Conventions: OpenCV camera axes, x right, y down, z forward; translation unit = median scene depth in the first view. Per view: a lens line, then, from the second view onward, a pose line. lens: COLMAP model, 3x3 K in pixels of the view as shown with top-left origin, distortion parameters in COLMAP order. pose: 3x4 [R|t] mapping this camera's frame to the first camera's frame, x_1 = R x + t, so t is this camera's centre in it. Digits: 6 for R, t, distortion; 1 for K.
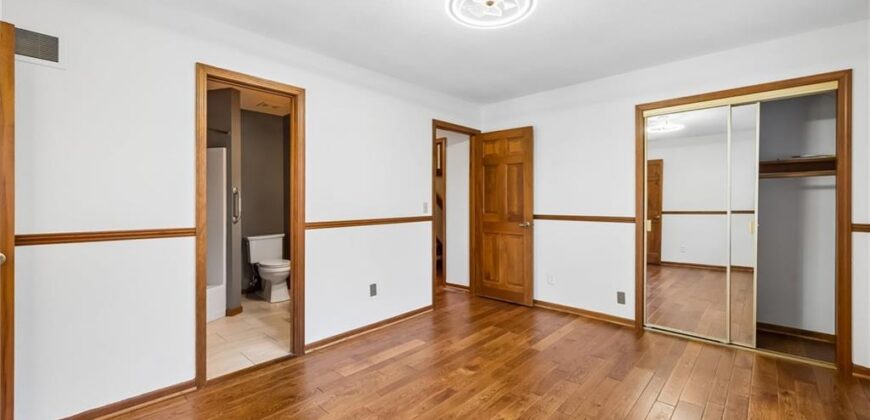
lens RADIAL K [[344.8, 0, 432.9], [0, 344.8, 205.6], [0, 0, 1]] dist [0.000324, -0.000053]
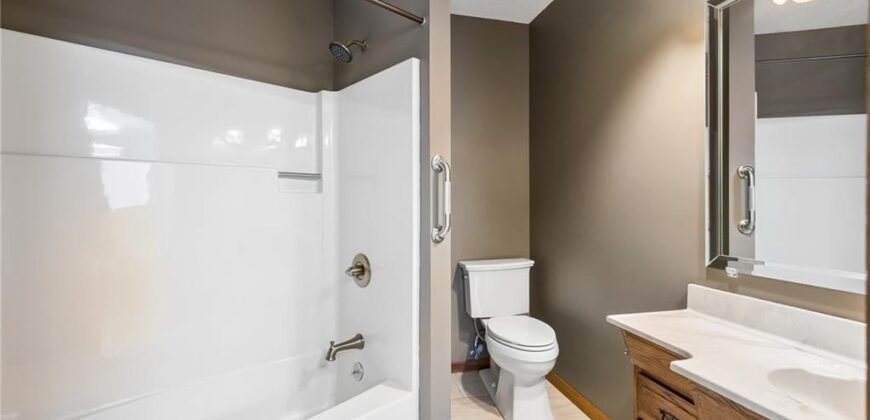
lens RADIAL K [[368.7, 0, 434.2], [0, 368.7, 206.4], [0, 0, 1]] dist [-0.000401, -0.000162]
pose [[0.836403, -0.000271, -0.548116, -0.298740], [-0.001191, 0.999997, -0.002313, 0.008661], [0.548114, 0.002588, 0.836399, 0.558296]]
